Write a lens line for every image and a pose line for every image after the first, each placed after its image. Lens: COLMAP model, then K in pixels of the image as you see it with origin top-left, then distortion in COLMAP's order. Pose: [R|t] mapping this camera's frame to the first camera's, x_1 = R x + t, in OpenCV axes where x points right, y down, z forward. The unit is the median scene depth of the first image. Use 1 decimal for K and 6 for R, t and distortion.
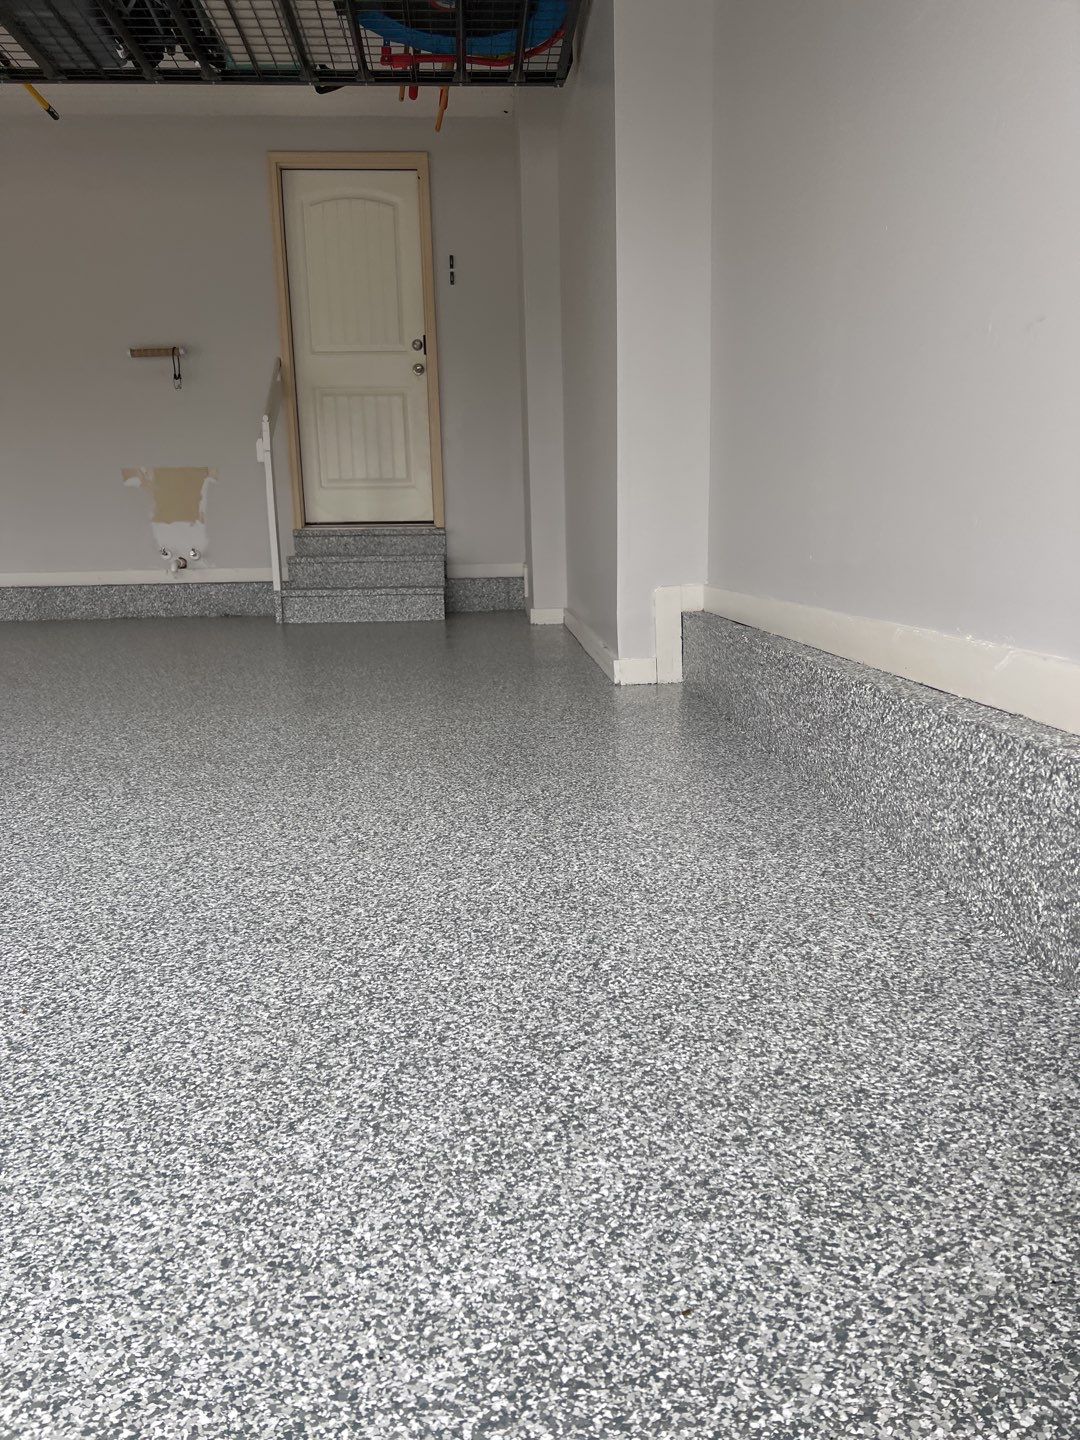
lens RADIAL K [[1092.4, 0, 557.7], [0, 1092.4, 743.3], [0, 0, 1]] dist [0.035977, -0.033551]
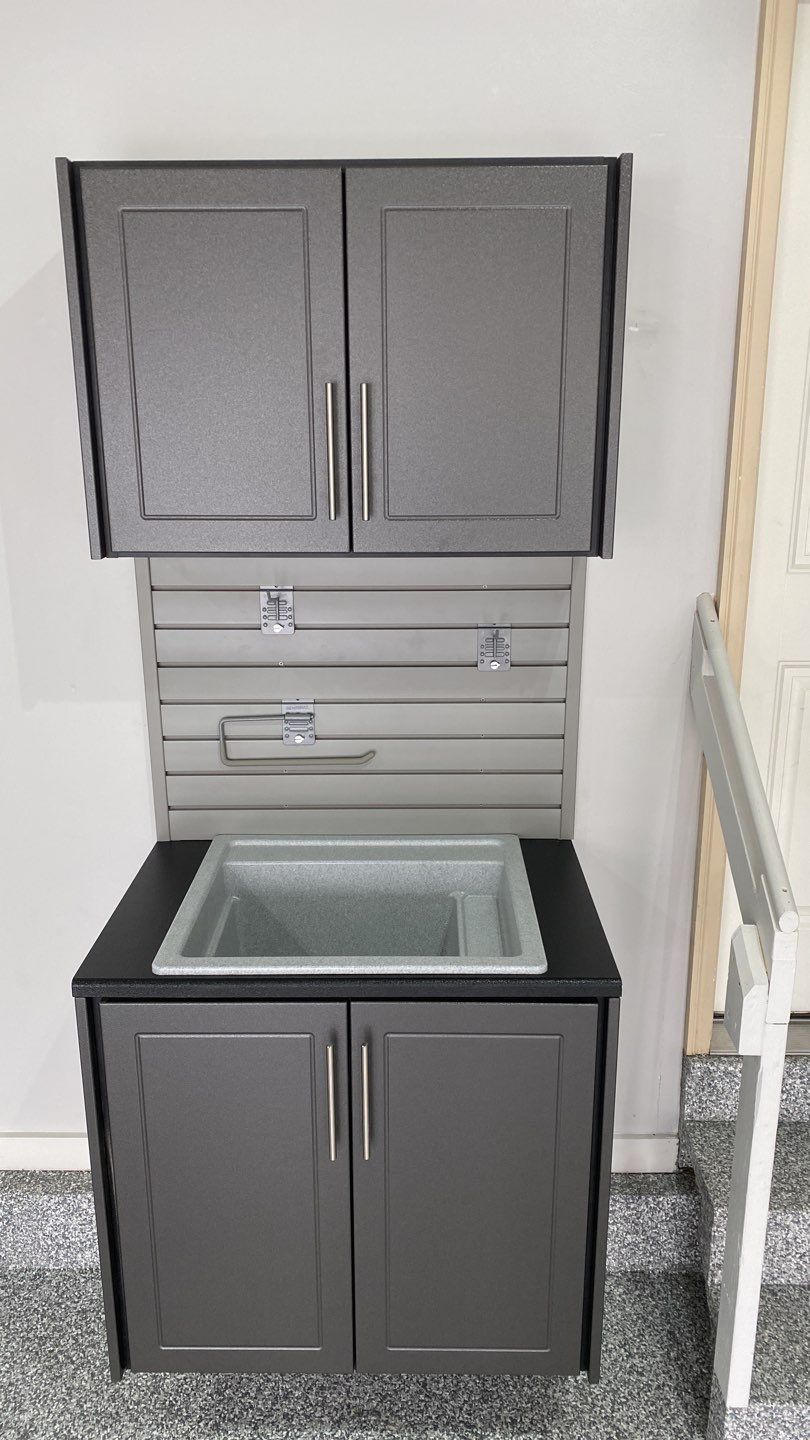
lens RADIAL K [[1083.8, 0, 410.5], [0, 1083.8, 722.9], [0, 0, 1]] dist [0.055076, -0.065283]
pose [[0.996943, 0.035553, -0.069569, -2.329565], [-0.028945, 0.995170, 0.093800, -2.505526], [0.072568, -0.091499, 0.993157, 4.888240]]
